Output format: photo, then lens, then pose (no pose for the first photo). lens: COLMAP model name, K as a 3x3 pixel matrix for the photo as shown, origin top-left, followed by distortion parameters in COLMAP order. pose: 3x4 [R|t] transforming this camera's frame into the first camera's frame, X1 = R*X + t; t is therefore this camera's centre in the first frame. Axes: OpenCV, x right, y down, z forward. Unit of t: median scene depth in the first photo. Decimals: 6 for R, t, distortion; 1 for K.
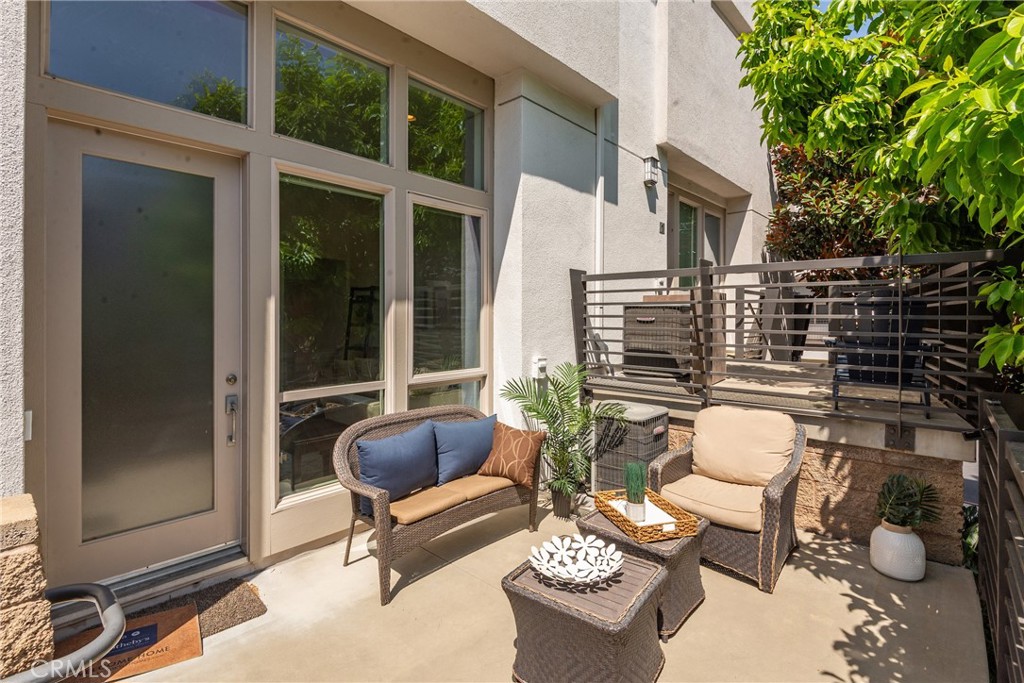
lens RADIAL K [[484.6, 0, 496.0], [0, 484.6, 318.3], [0, 0, 1]] dist [-0.002224, -0.000253]
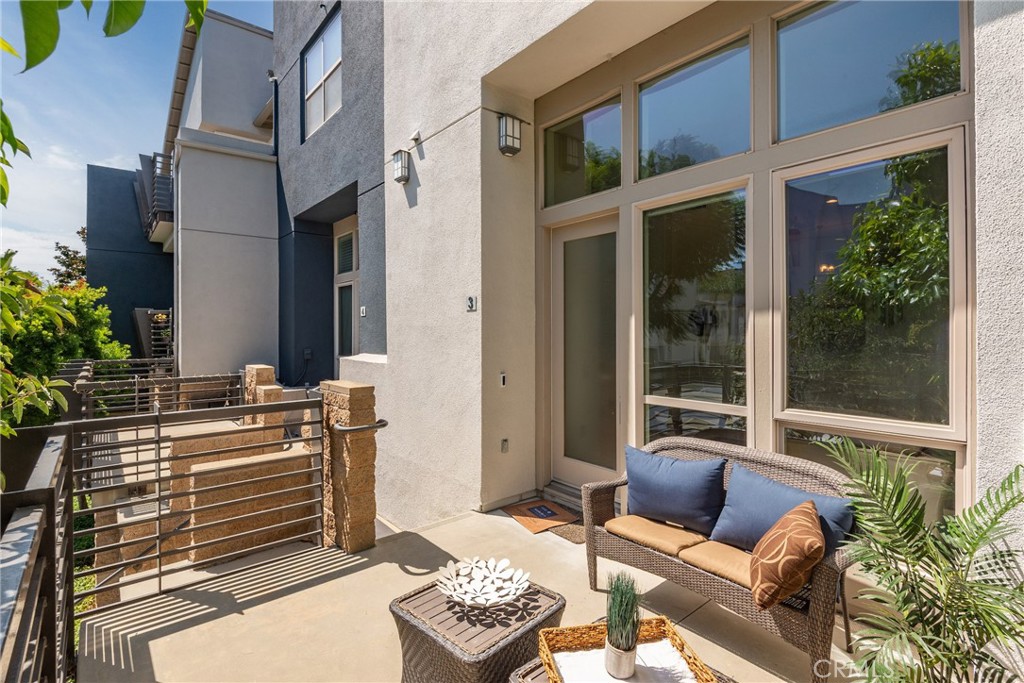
lens RADIAL K [[484.6, 0, 503.6], [0, 484.6, 332.6], [0, 0, 1]] dist [-0.002224, -0.000253]
pose [[-0.141512, -0.002140, -0.989934, 0.778424], [0.000271, 0.999998, -0.002201, 0.001418], [0.989937, -0.000580, -0.141511, 0.821216]]
